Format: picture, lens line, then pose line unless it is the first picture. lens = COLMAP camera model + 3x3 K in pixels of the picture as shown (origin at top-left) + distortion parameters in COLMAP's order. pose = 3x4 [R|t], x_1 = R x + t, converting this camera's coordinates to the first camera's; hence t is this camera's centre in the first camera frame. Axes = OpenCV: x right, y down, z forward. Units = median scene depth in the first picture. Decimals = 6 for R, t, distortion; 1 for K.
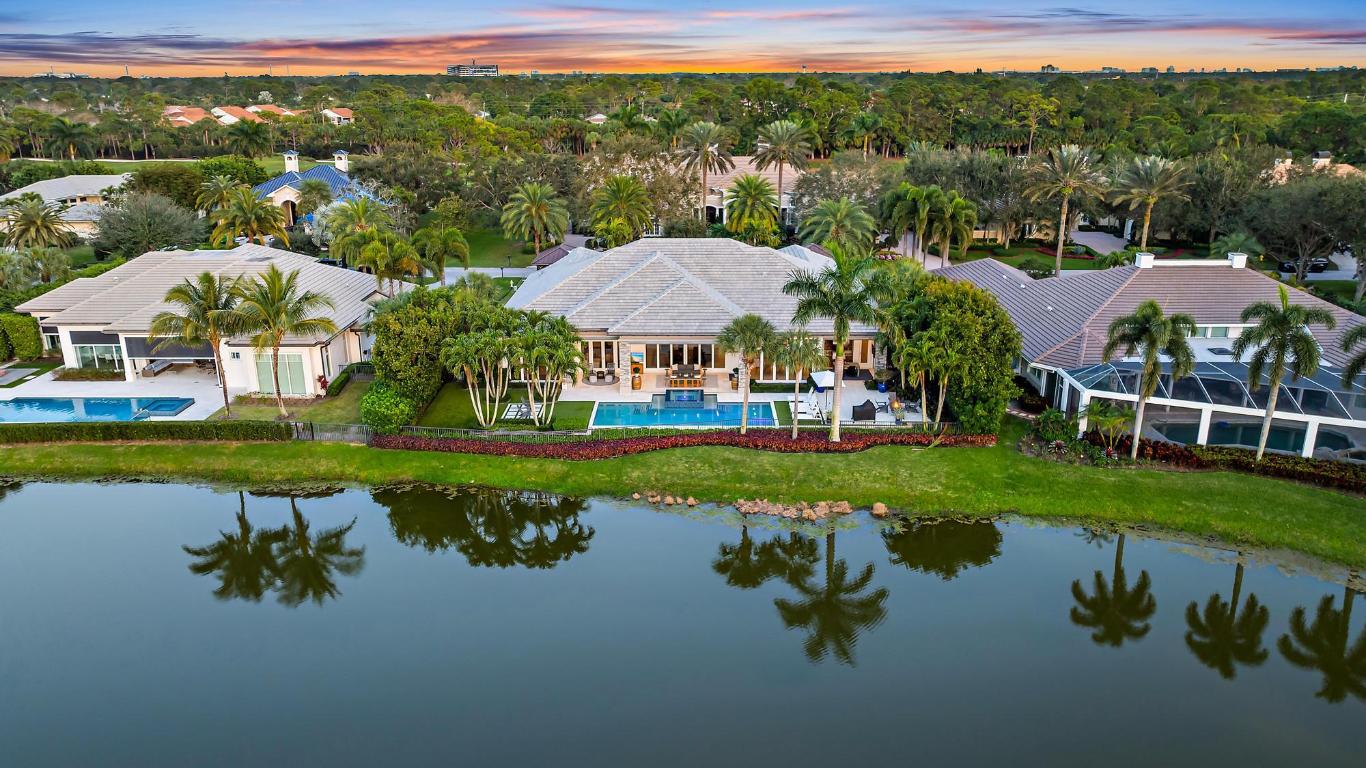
lens RADIAL K [[1001.1, 0, 683.0], [0, 1001.1, 384.0], [0, 0, 1]] dist [-0.009821, -0.000104]
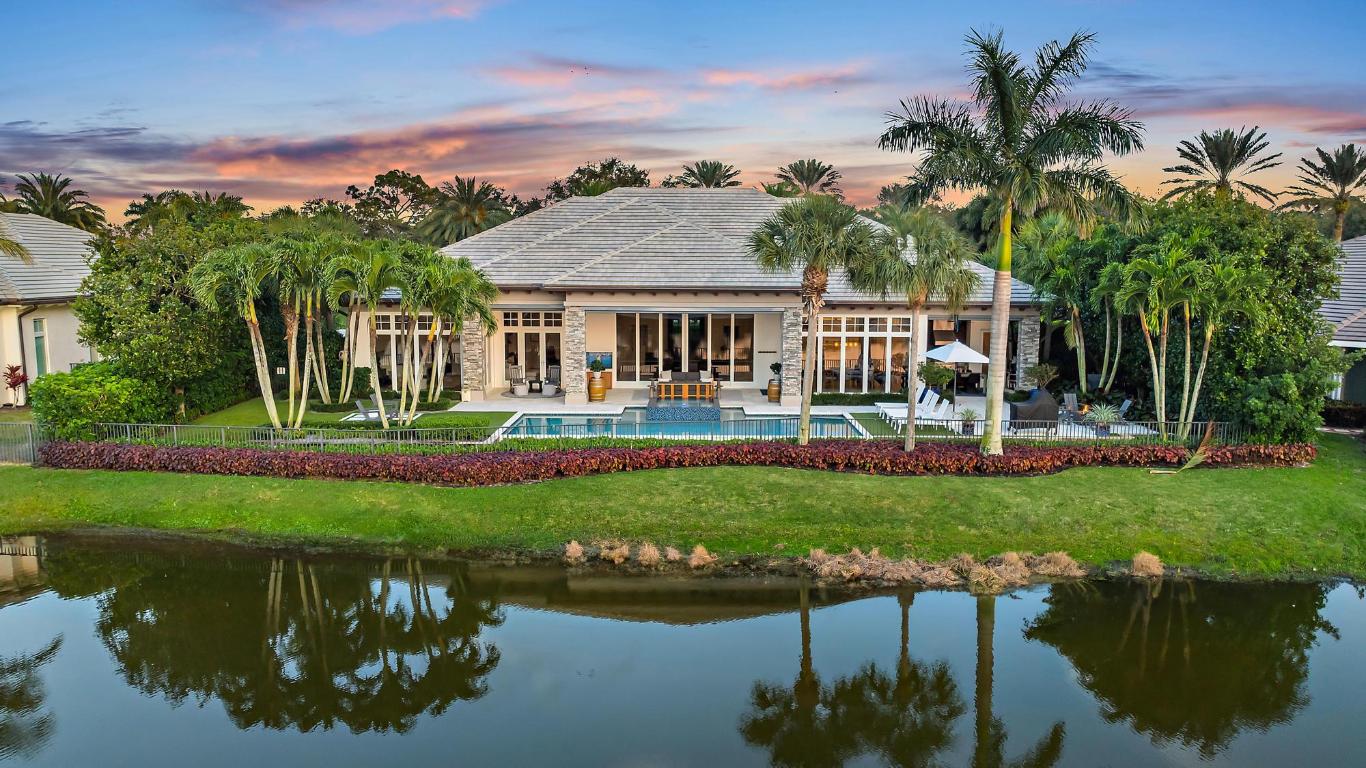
lens RADIAL K [[1031.1, 0, 708.8], [0, 1031.1, 382.3], [0, 0, 1]] dist [-0.024763, -0.001386]
pose [[0.999510, 0.008735, 0.030052, -0.001868], [-0.003033, 0.982773, -0.184794, 0.108589], [-0.031148, 0.184613, 0.982318, 0.476517]]
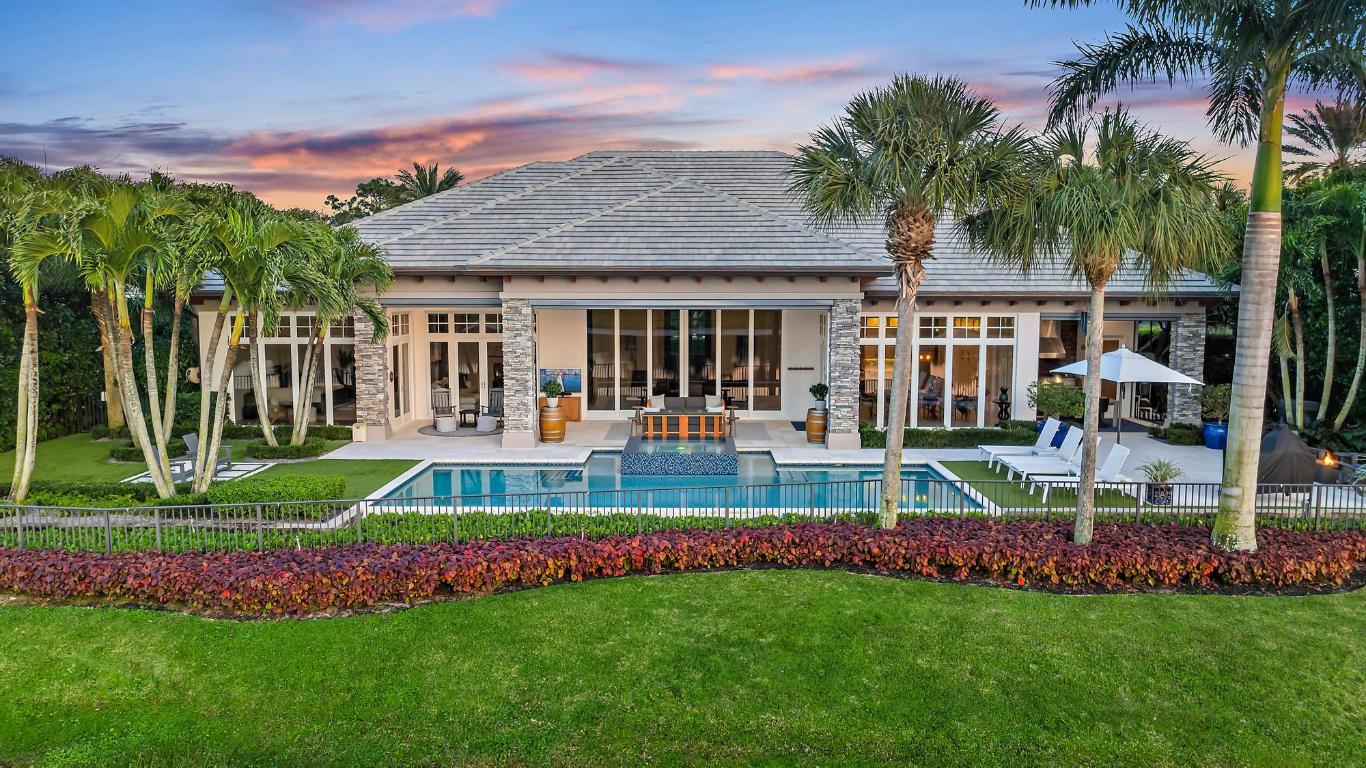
lens RADIAL K [[986.3, 0, 683.0], [0, 986.3, 384.0], [0, 0, 1]] dist [-0.053506, 0.084888]
pose [[0.999975, 0.006959, -0.001114, 0.002806], [-0.007040, 0.979056, -0.203471, 0.063543], [-0.000325, 0.203474, 0.979080, 0.693992]]
